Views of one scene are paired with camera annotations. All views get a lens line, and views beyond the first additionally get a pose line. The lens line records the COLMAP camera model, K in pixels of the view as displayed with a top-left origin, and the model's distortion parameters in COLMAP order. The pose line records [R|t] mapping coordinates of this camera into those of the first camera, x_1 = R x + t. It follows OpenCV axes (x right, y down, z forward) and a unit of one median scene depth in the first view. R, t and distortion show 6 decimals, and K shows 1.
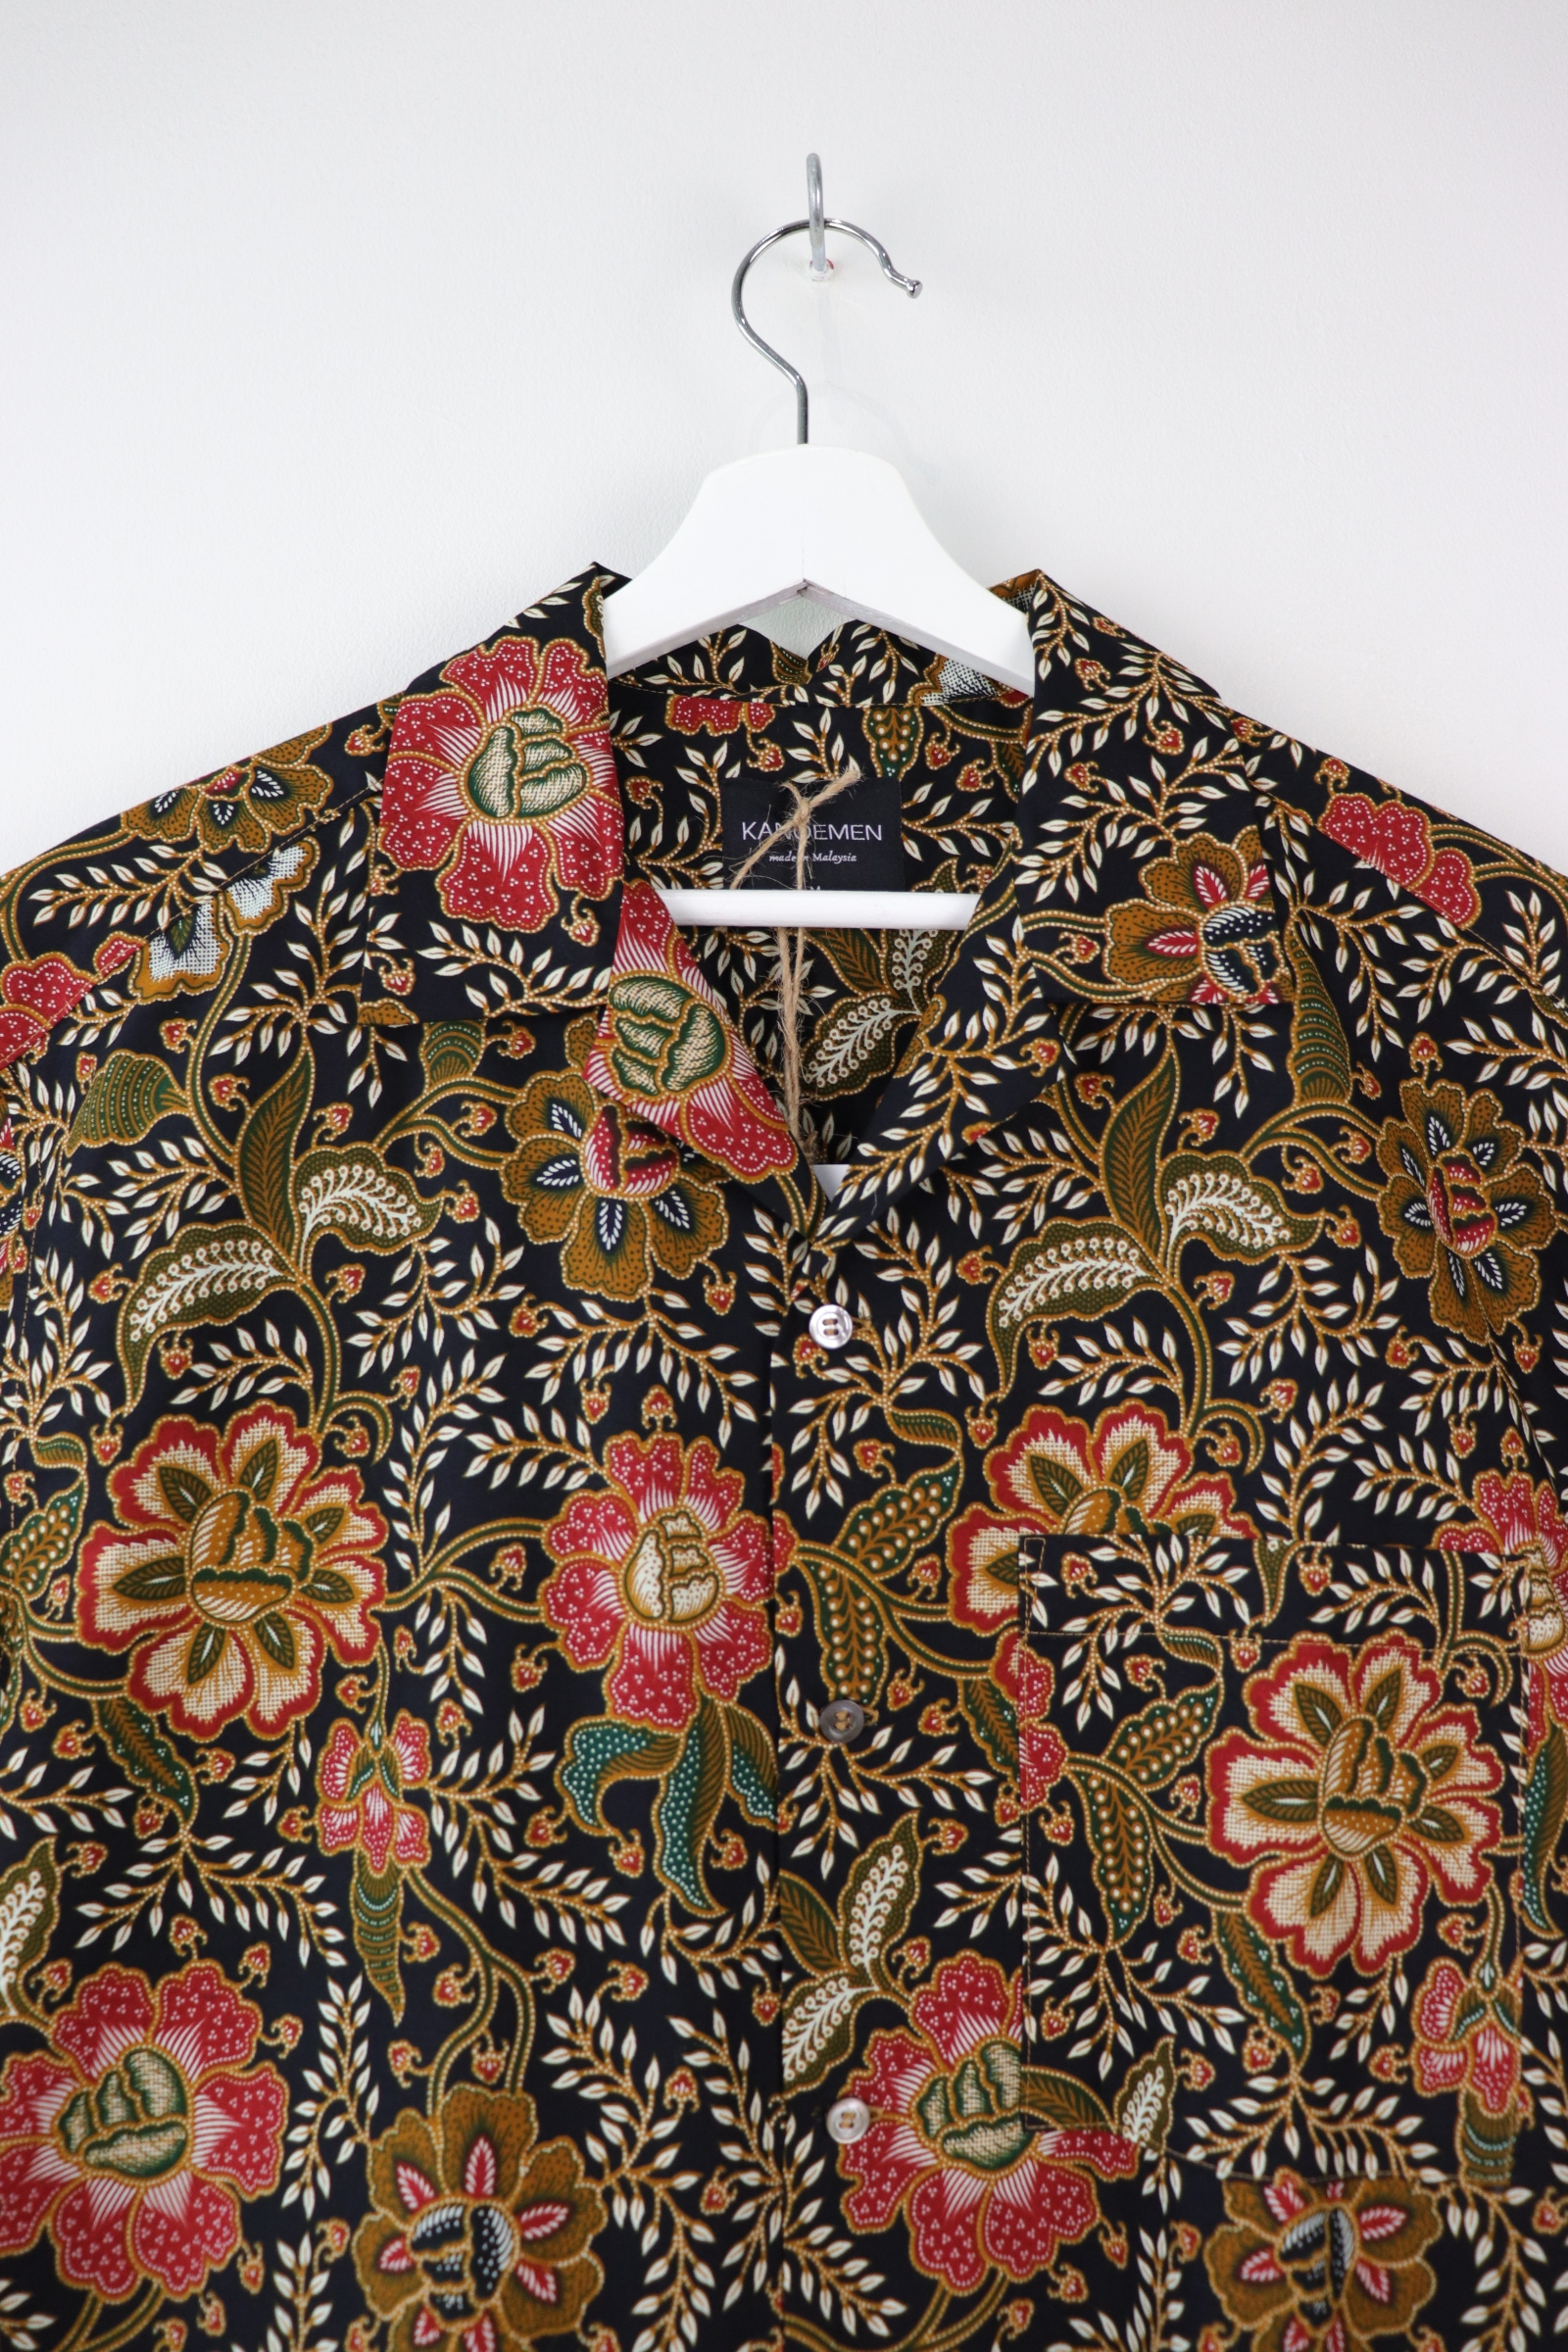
lens RADIAL K [[1941.3, 0, 785.0], [0, 1941.3, 1149.3], [0, 0, 1]] dist [-0.185160, 0.163689]
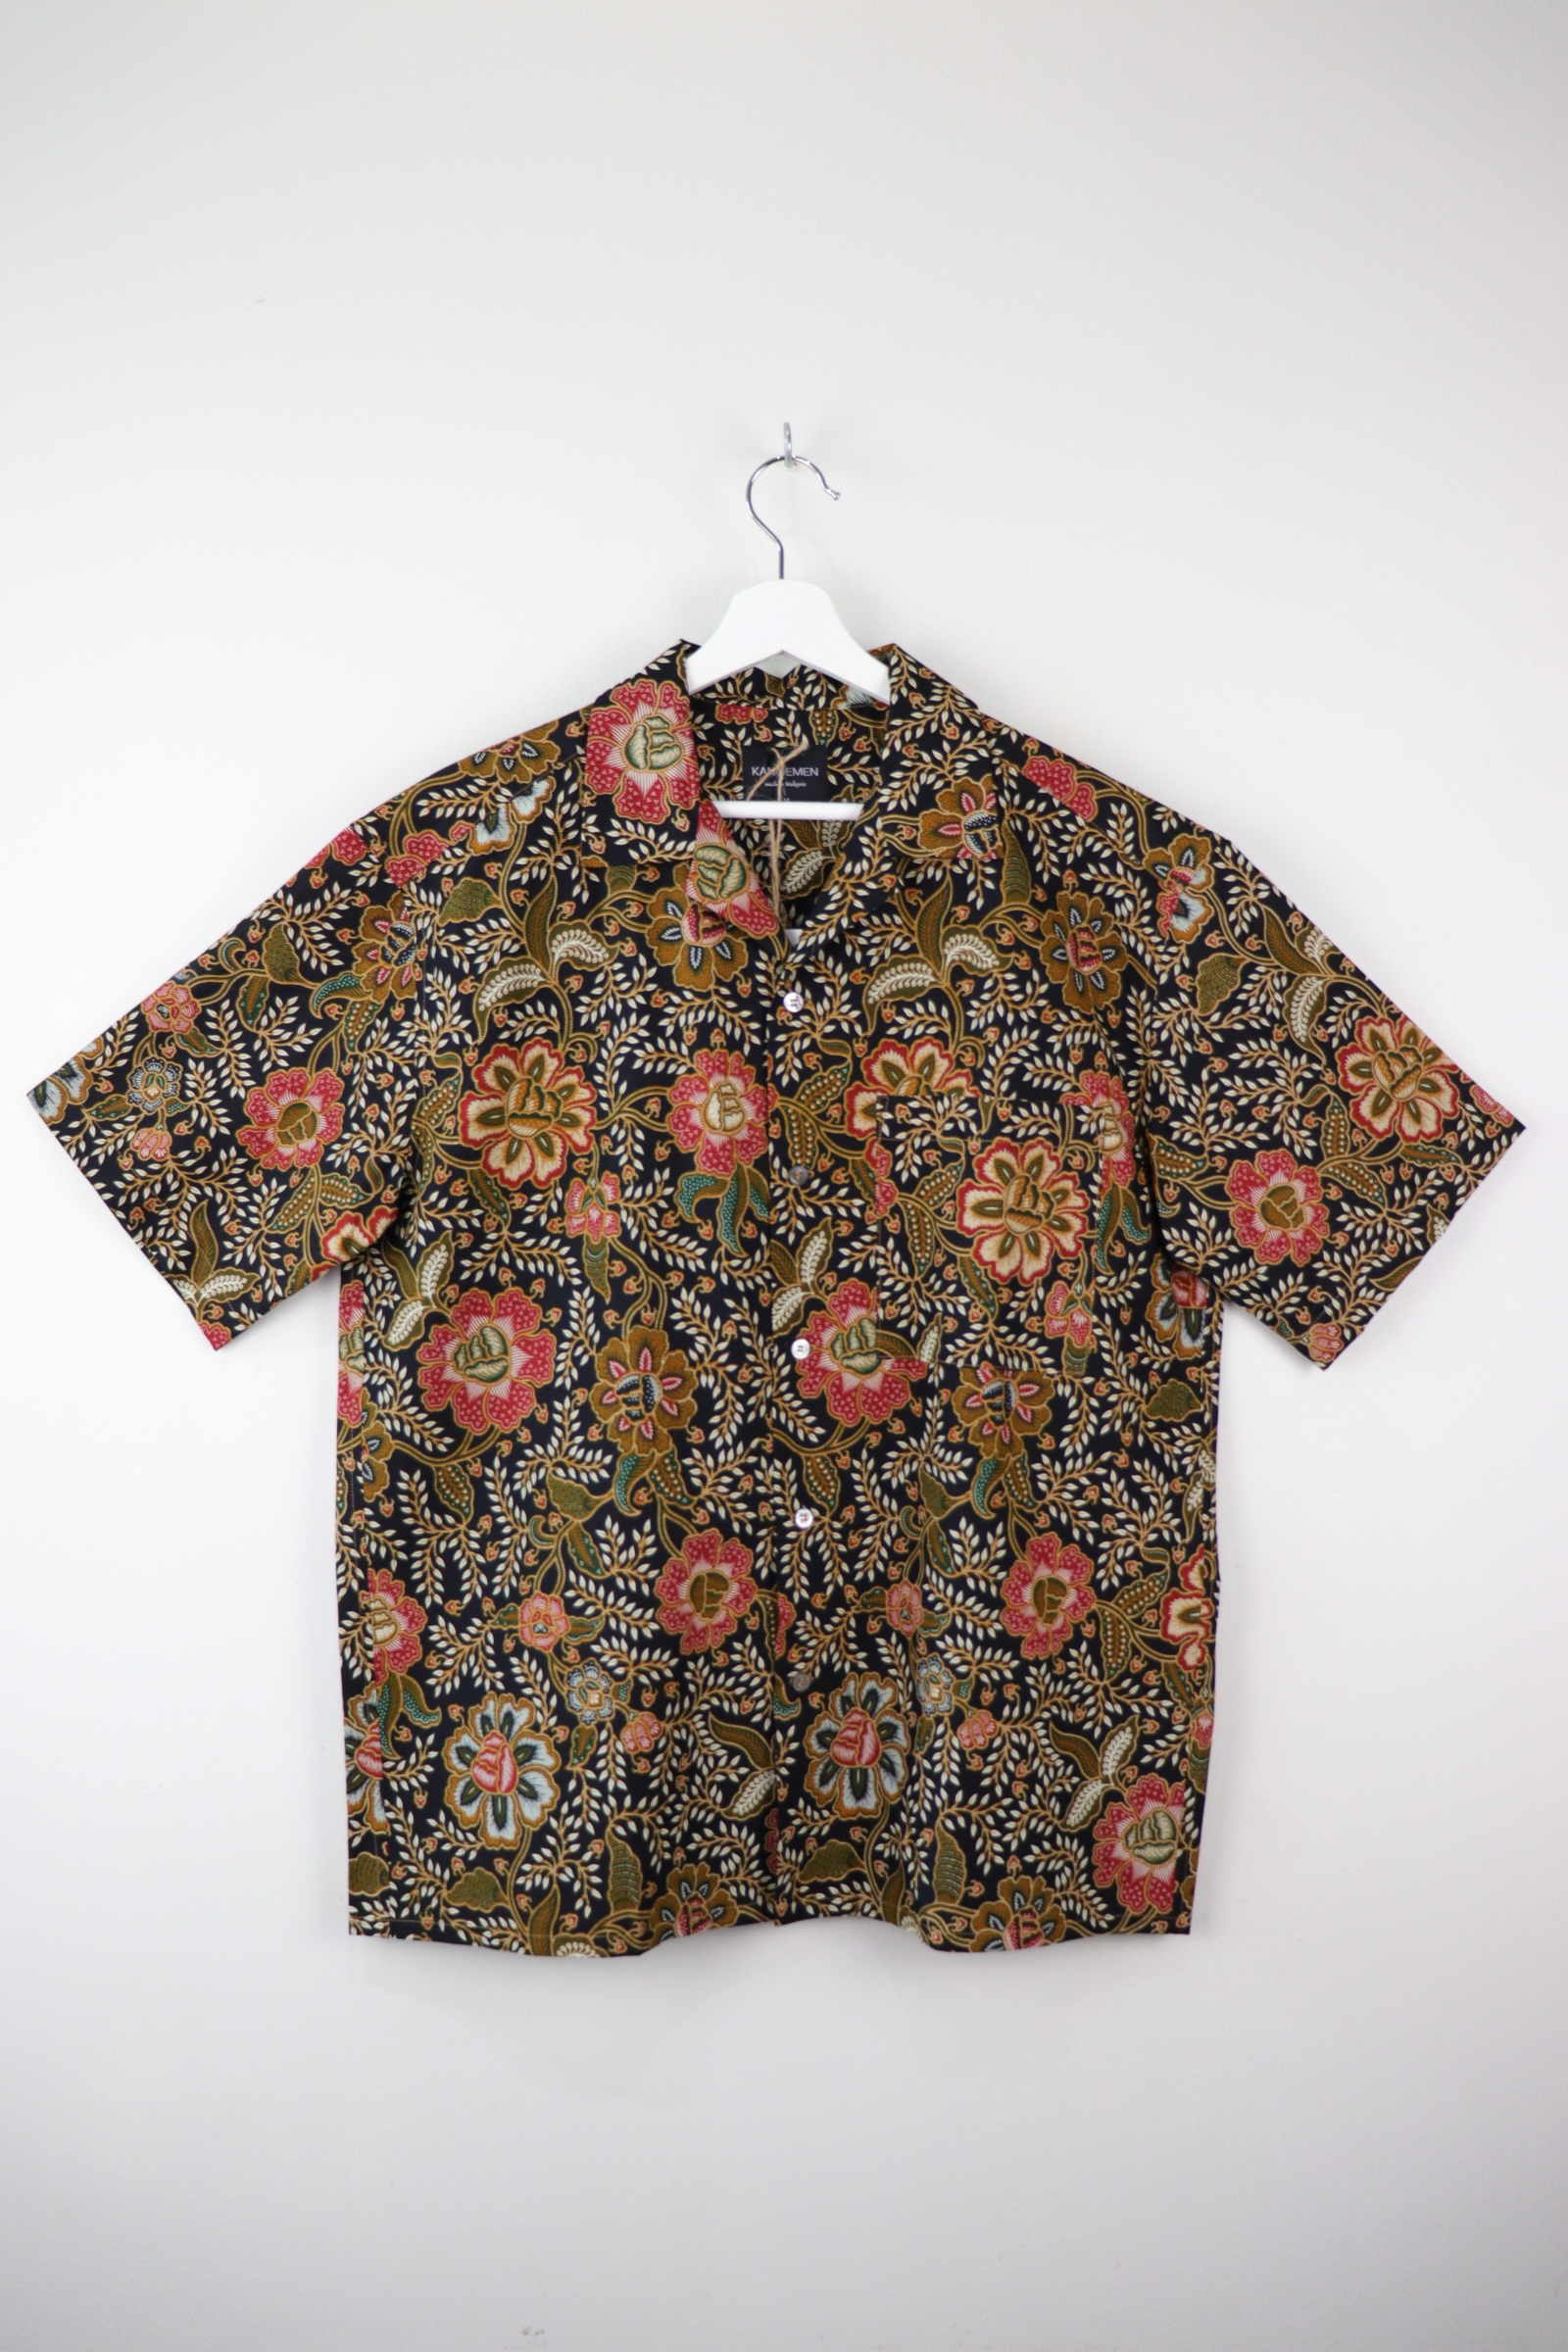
lens RADIAL K [[1941.3, 0, 785.0], [0, 1941.3, 1149.3], [0, 0, 1]] dist [-0.185160, 0.163689]
pose [[0.999579, -0.000358, 0.029023, -0.052211], [-0.004075, 0.988287, 0.152551, -0.084653], [-0.028737, -0.152605, 0.987869, -1.266472]]
